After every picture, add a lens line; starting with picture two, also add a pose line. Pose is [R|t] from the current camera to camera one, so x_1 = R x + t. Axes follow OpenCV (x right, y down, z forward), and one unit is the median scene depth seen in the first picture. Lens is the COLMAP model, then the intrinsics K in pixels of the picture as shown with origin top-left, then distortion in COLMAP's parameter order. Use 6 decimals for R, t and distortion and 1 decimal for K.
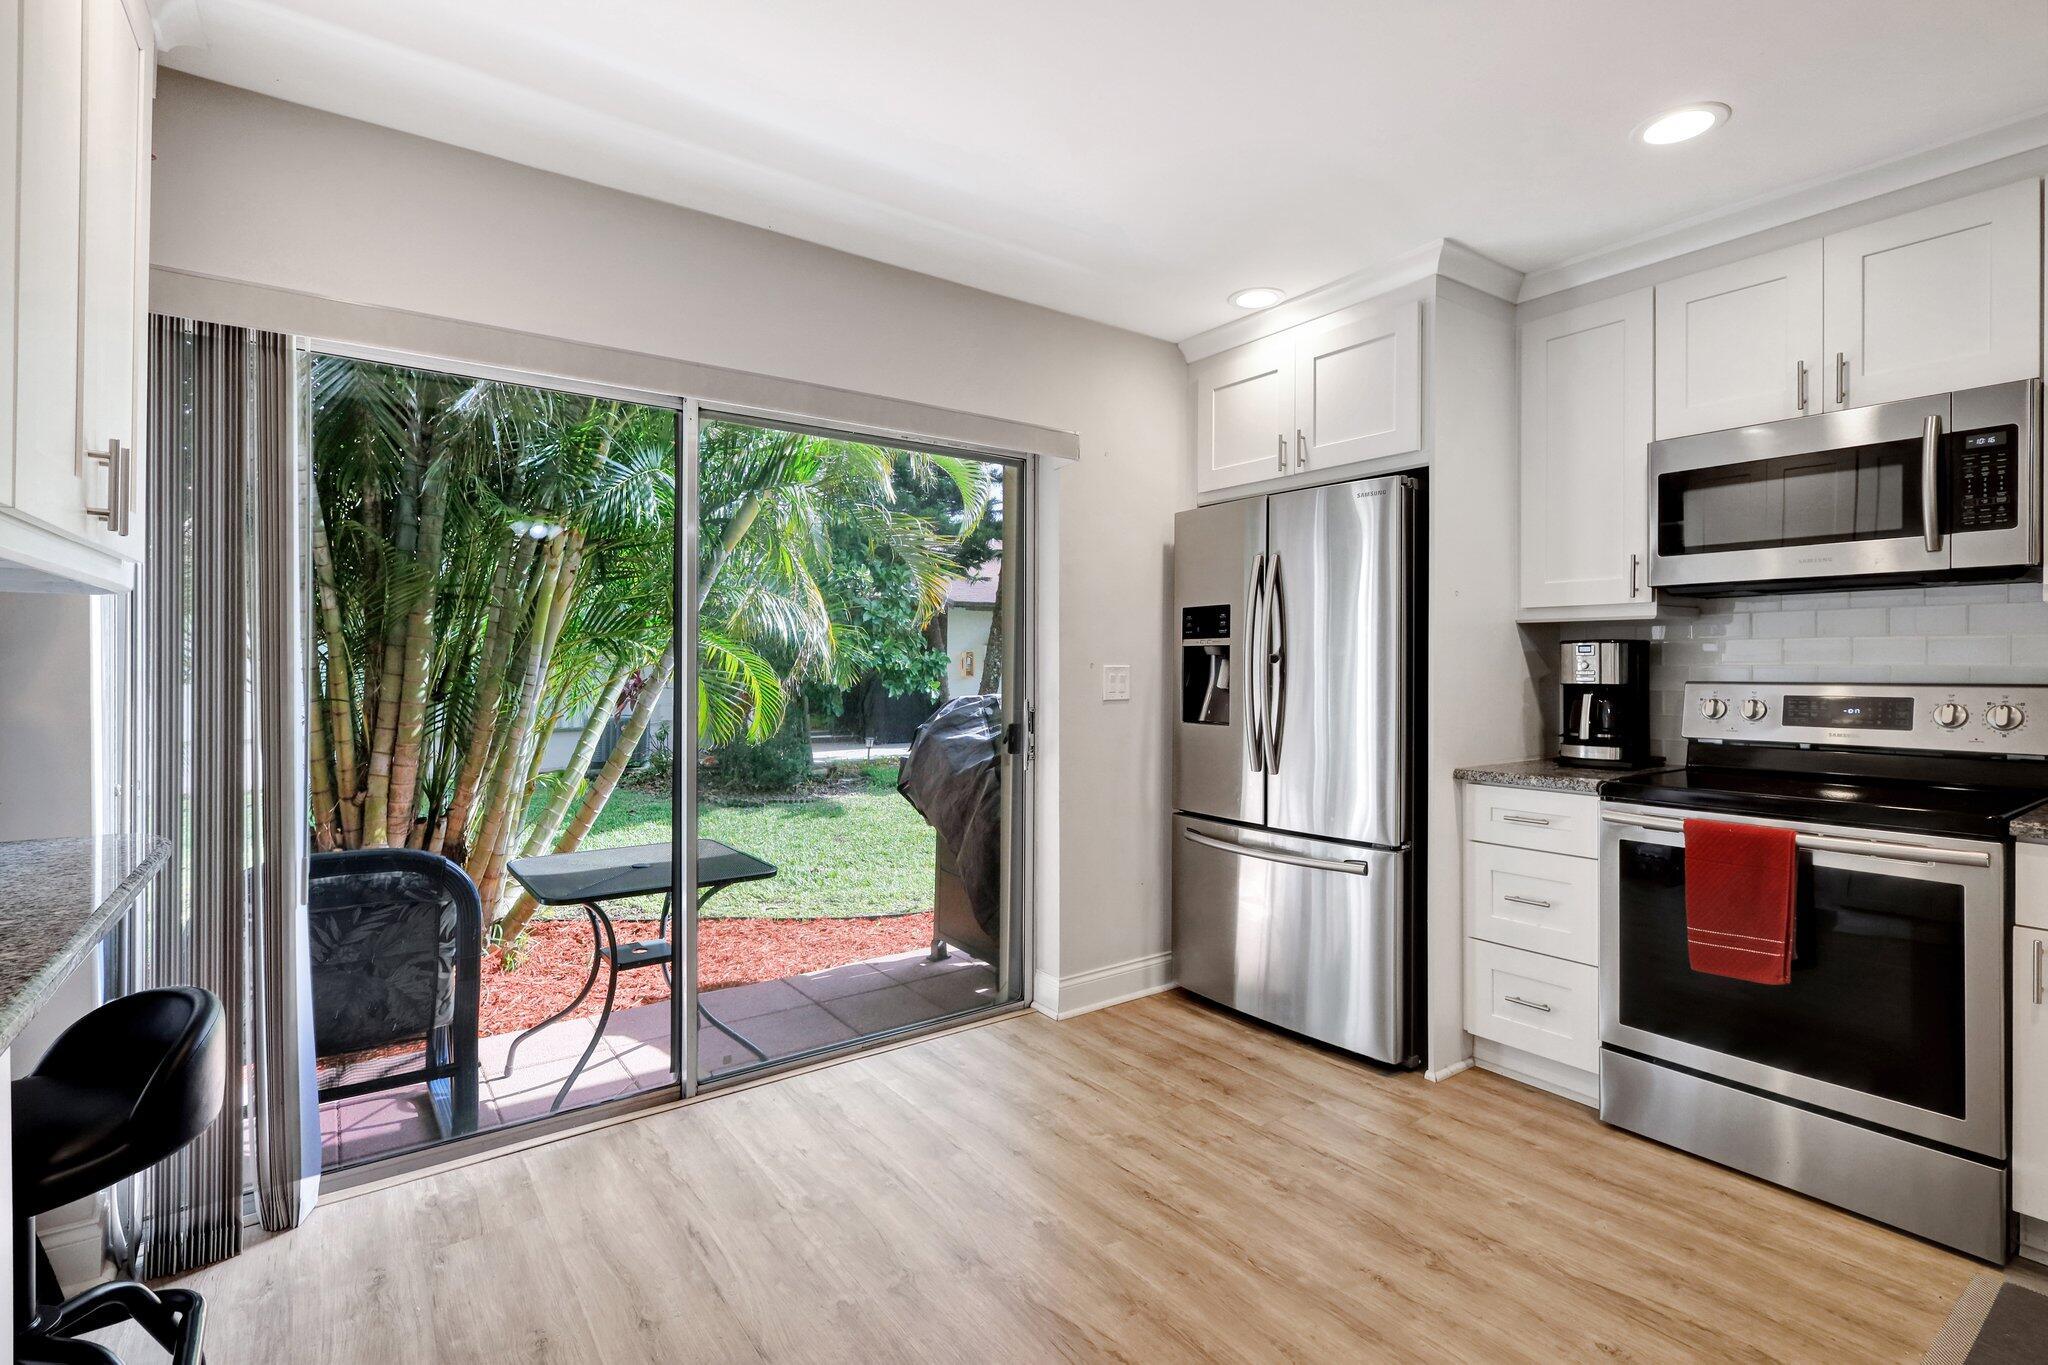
lens RADIAL K [[948.5, 0, 1029.2], [0, 948.5, 668.0], [0, 0, 1]] dist [0.000873, 0.000357]
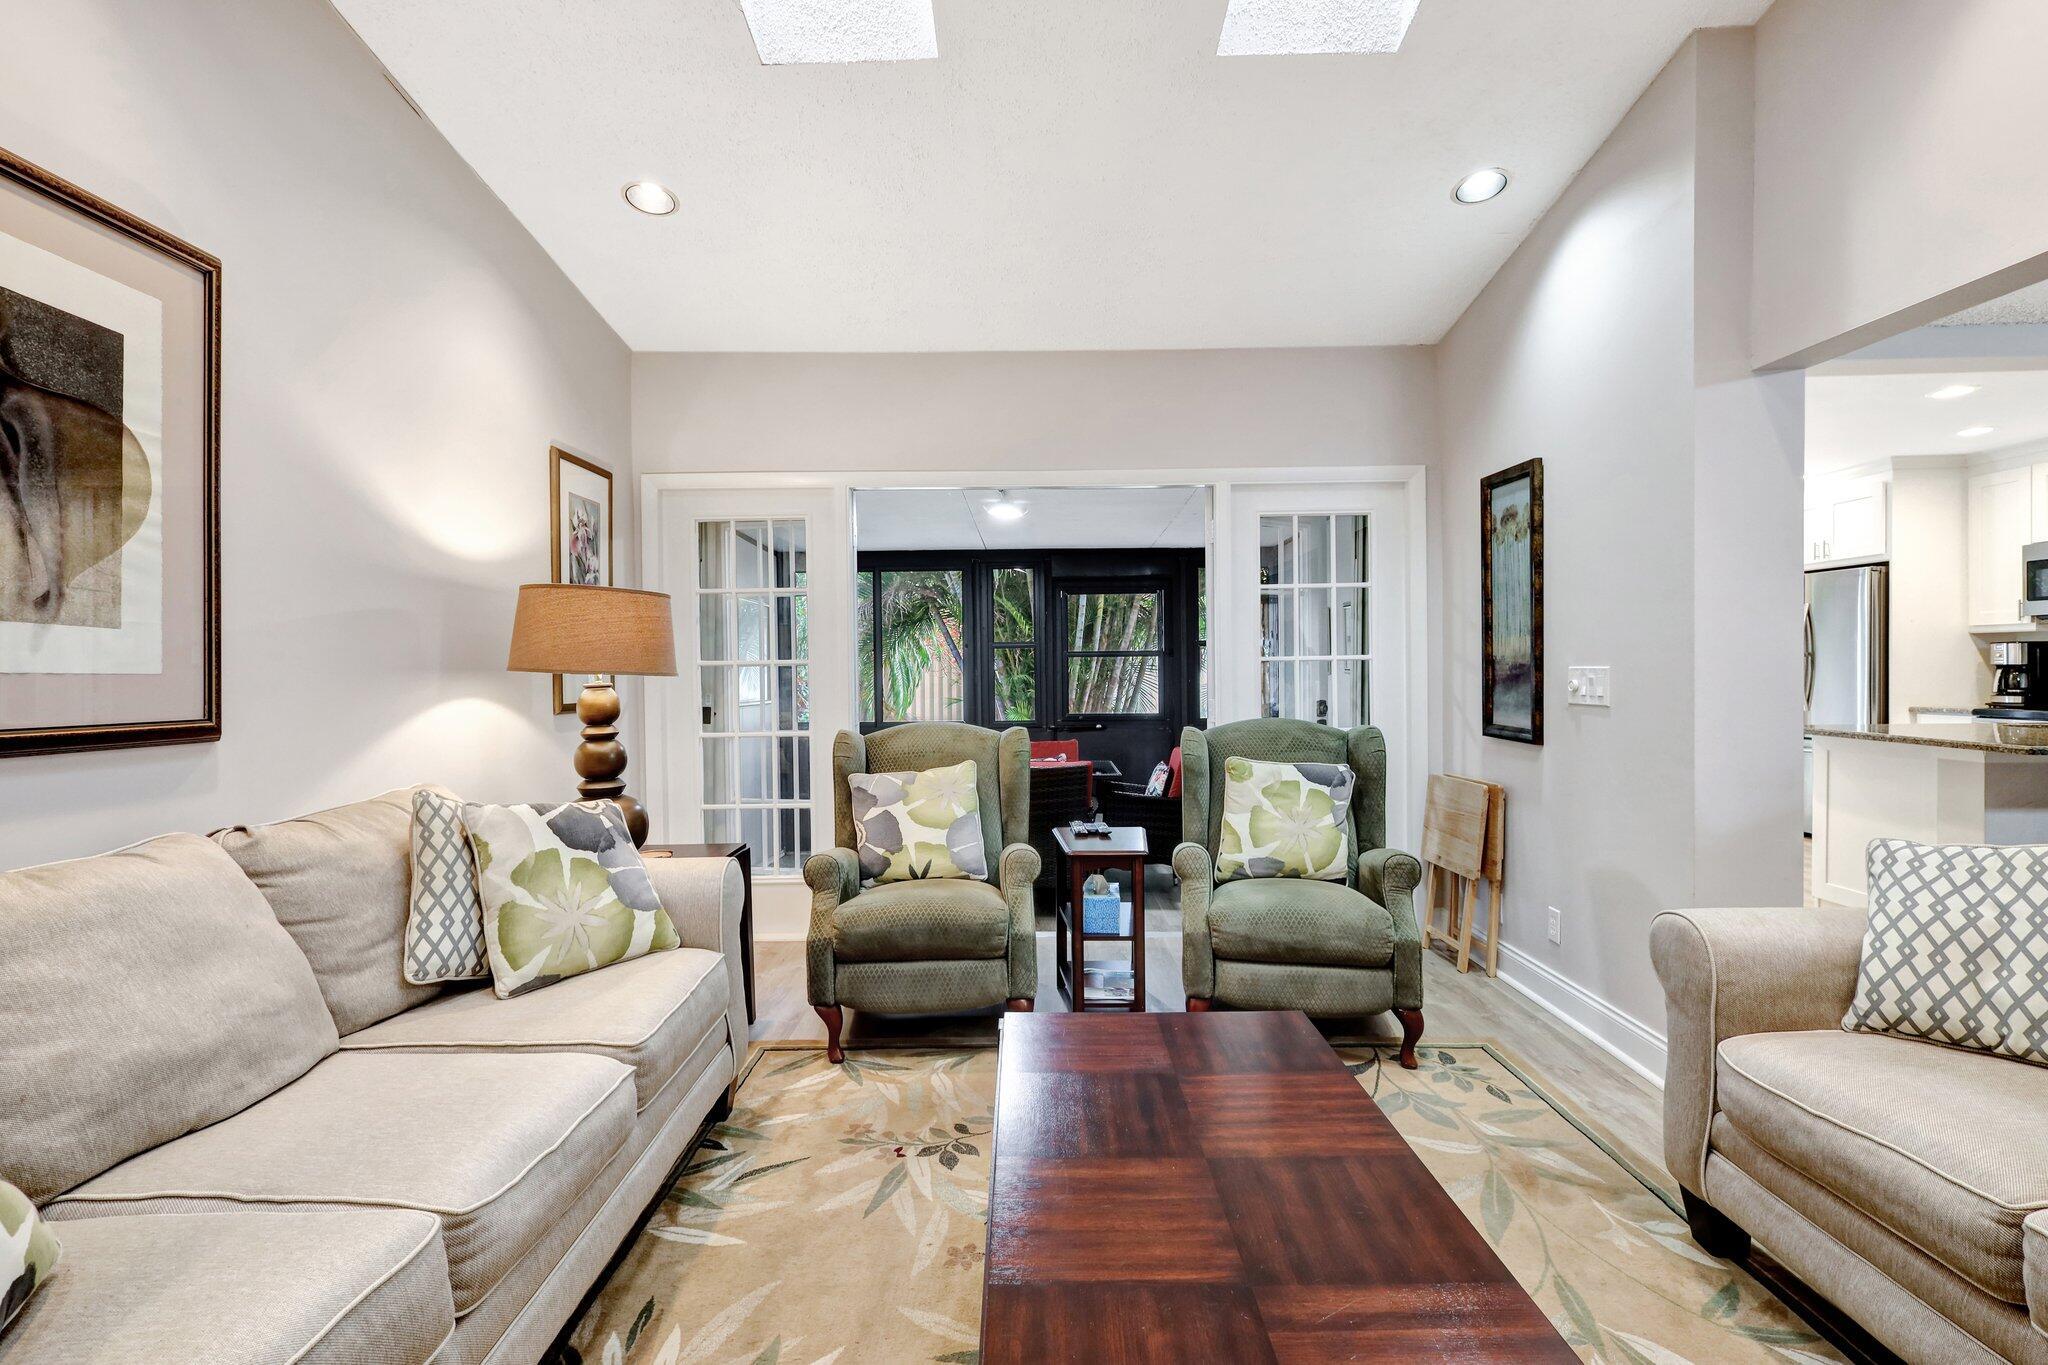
lens RADIAL K [[964.1, 0, 1027.1], [0, 964.1, 677.1], [0, 0, 1]] dist [-0.000289, 0.000588]
pose [[0.804121, -0.008378, -0.594406, 0.161574], [0.014296, 0.999884, 0.005246, 0.004282], [0.594293, -0.012716, 0.804148, -1.921637]]
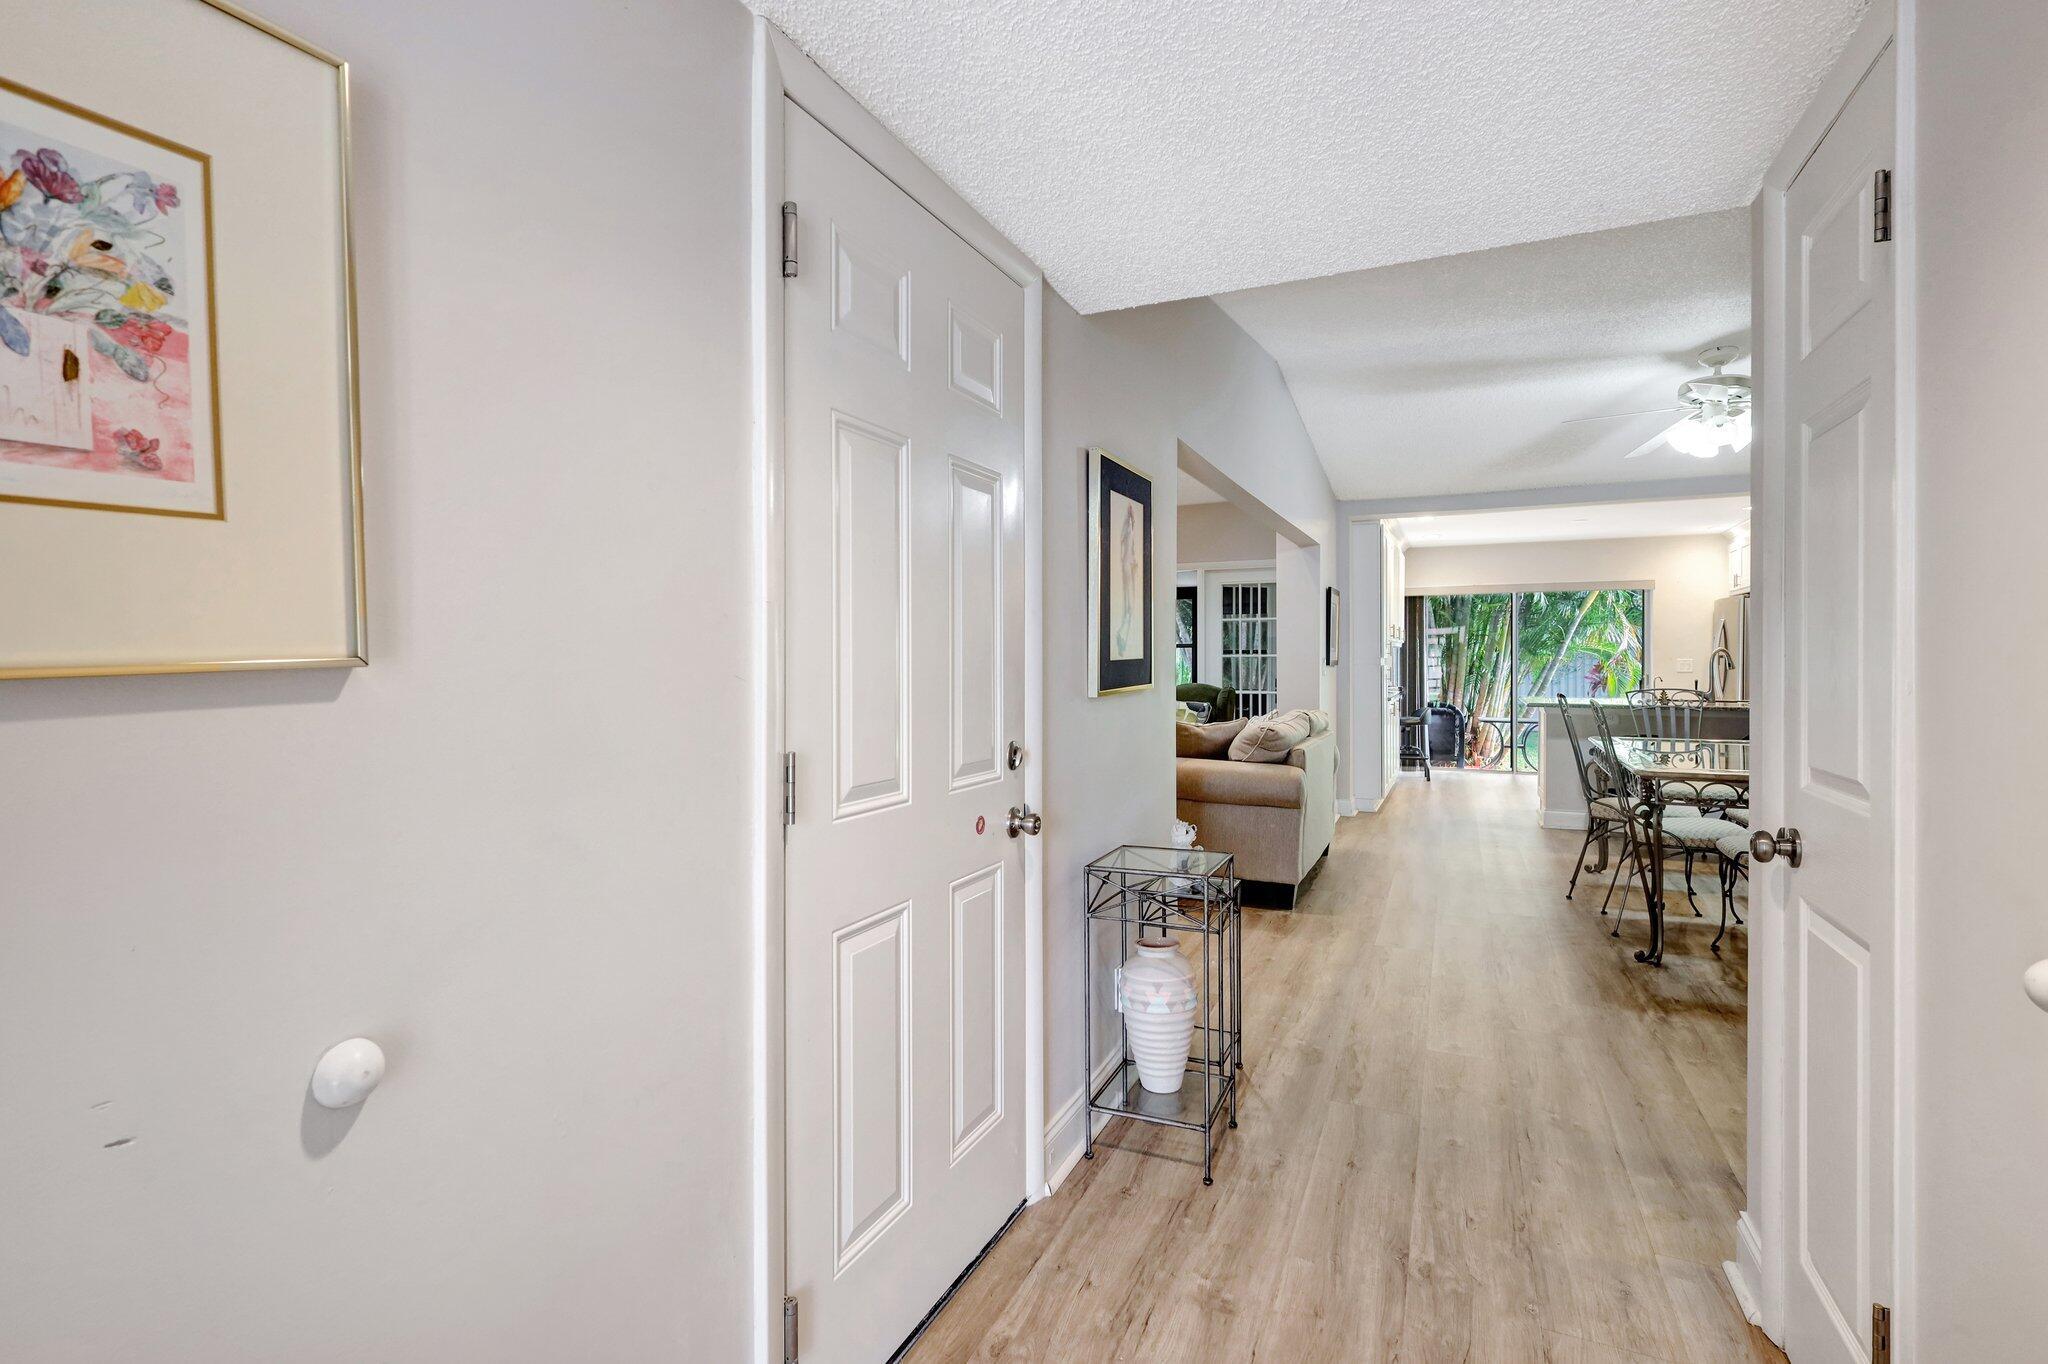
lens RADIAL K [[945.5, 0, 1028.6], [0, 945.5, 680.3], [0, 0, 1]] dist [0.001961, -0.000309]
pose [[0.492398, 0.012733, -0.870277, 1.947599], [-0.000309, 0.999895, 0.014455, 0.024188], [0.870370, -0.006849, 0.492350, -2.511483]]
